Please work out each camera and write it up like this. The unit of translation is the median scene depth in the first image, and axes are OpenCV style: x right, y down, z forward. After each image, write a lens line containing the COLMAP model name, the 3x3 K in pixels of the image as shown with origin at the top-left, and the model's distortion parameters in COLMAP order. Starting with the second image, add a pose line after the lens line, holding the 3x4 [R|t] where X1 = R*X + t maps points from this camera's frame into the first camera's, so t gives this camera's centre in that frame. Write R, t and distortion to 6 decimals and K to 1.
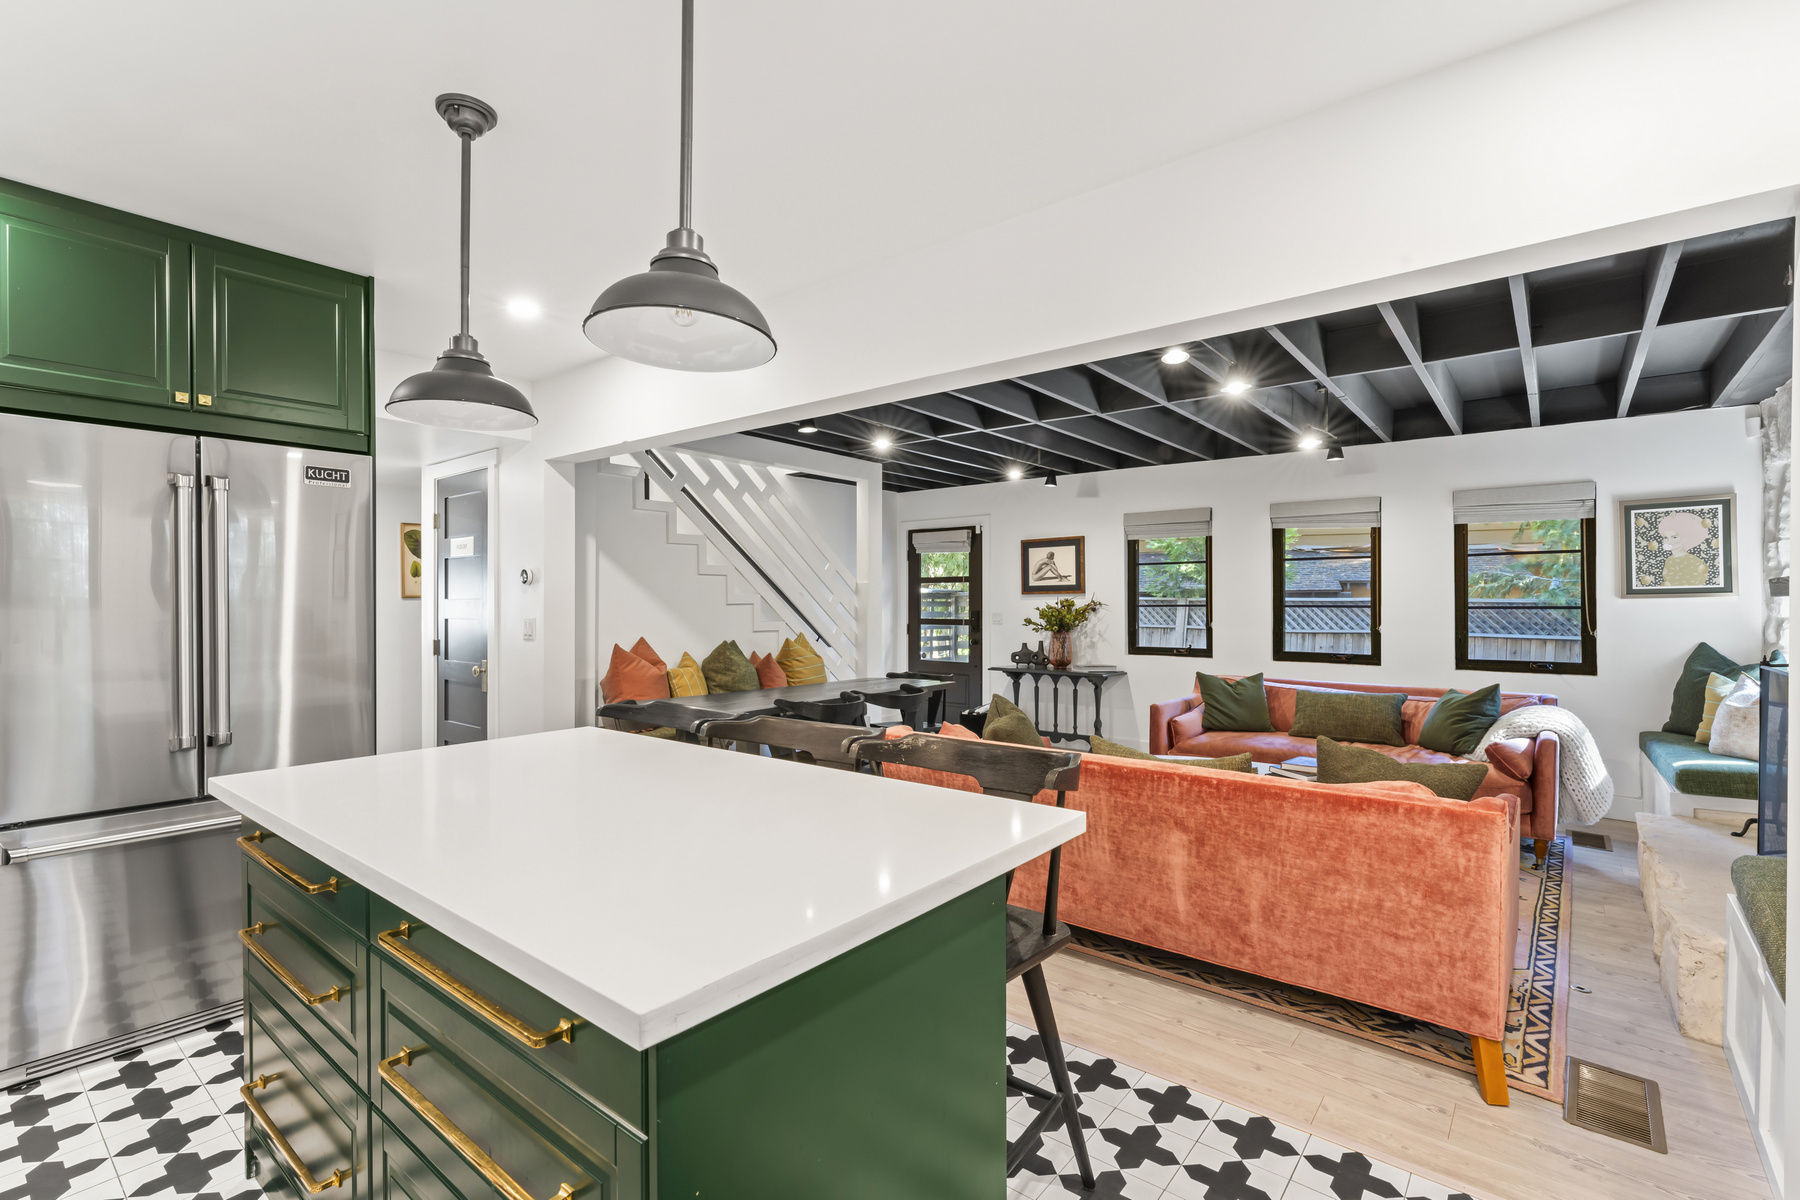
lens RADIAL K [[829.3, 0, 898.1], [0, 829.3, 605.5], [0, 0, 1]] dist [-0.001140, -0.000348]
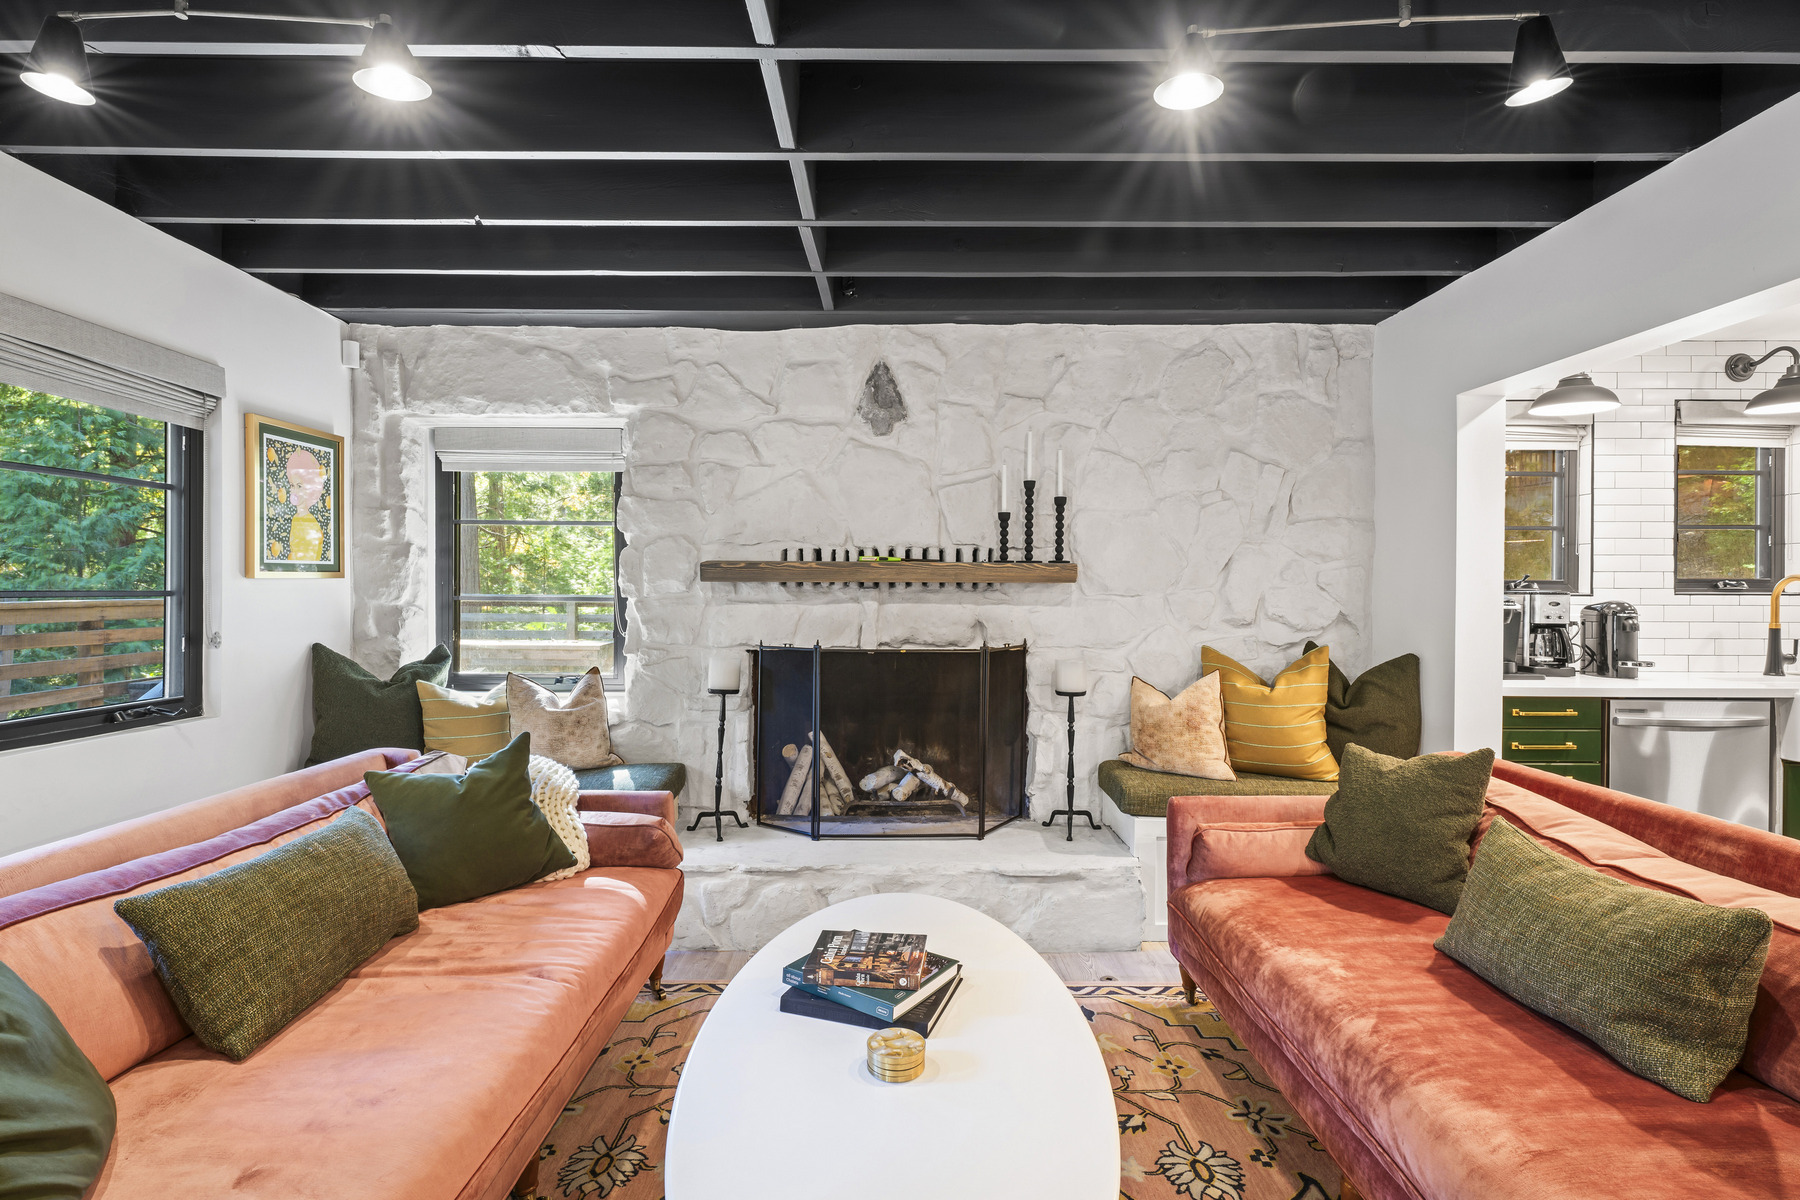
lens RADIAL K [[829.3, 0, 897.4], [0, 829.3, 598.5], [0, 0, 1]] dist [-0.001140, -0.000348]
pose [[-0.633246, -0.003972, 0.773940, 0.128201], [-0.003860, 0.999991, 0.001974, 0.003872], [-0.773941, -0.001738, -0.633255, 1.063629]]
